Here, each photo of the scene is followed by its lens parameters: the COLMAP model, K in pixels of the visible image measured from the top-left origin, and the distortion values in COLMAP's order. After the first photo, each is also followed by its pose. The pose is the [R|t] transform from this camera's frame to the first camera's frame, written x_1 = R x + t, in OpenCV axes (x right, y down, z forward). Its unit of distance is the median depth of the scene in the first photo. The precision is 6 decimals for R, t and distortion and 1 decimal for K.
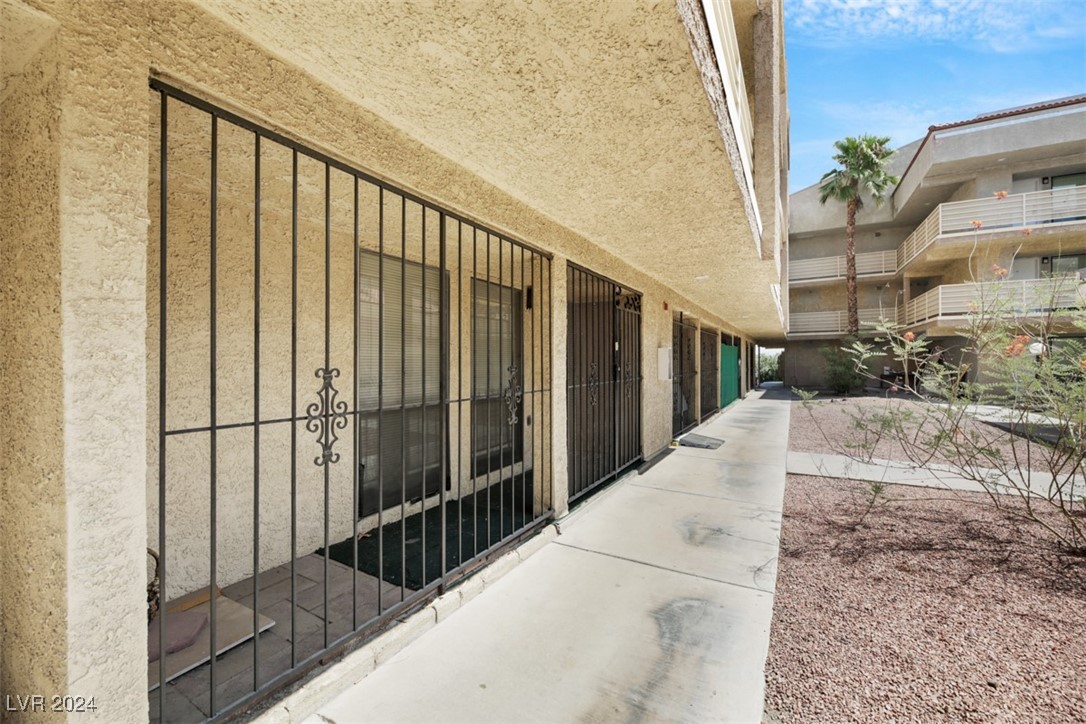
lens RADIAL K [[446.0, 0, 543.0], [0, 446.0, 362.0], [0, 0, 1]] dist [-0.000498, -0.000382]
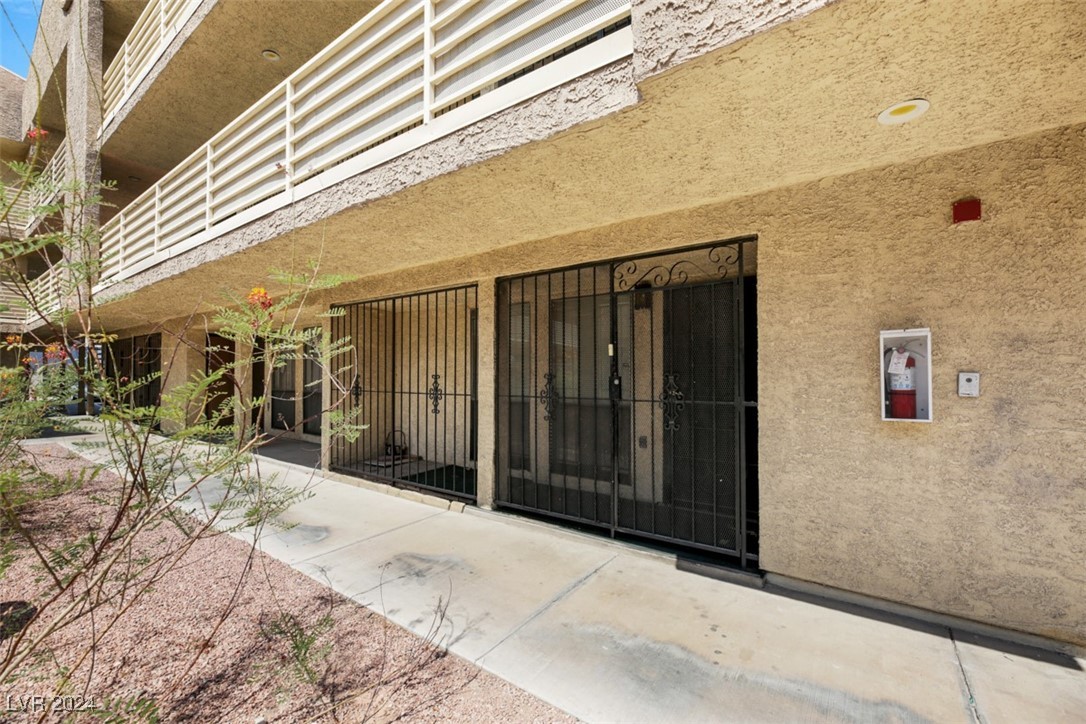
lens RADIAL K [[446.0, 0, 543.0], [0, 446.0, 362.0], [0, 0, 1]] dist [-0.000498, -0.000382]
pose [[-0.104684, -0.023839, -0.994220, 0.328058], [-0.001156, 0.999715, -0.023850, 0.000639], [0.994505, -0.001347, -0.104682, 0.358744]]
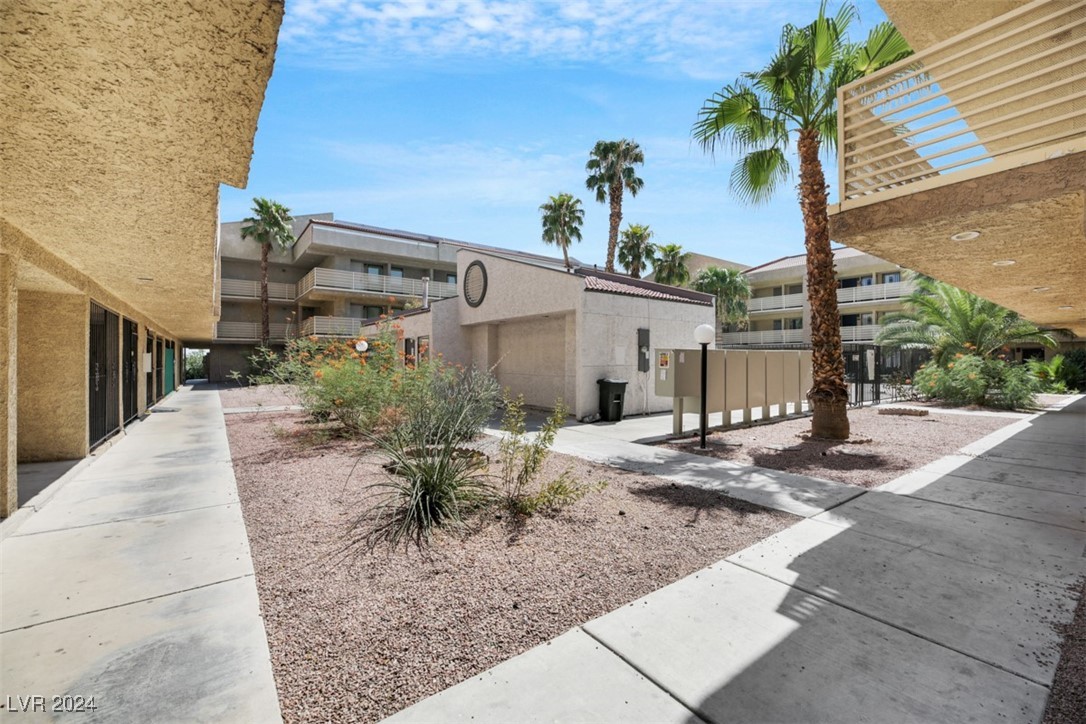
lens RADIAL K [[446.0, 0, 543.0], [0, 446.0, 362.0], [0, 0, 1]] dist [-0.000498, -0.000382]
pose [[0.406997, 0.004110, 0.913420, -0.282713], [-0.005047, 0.999985, -0.002250, -0.000645], [-0.913416, -0.003695, 0.407011, -0.456522]]
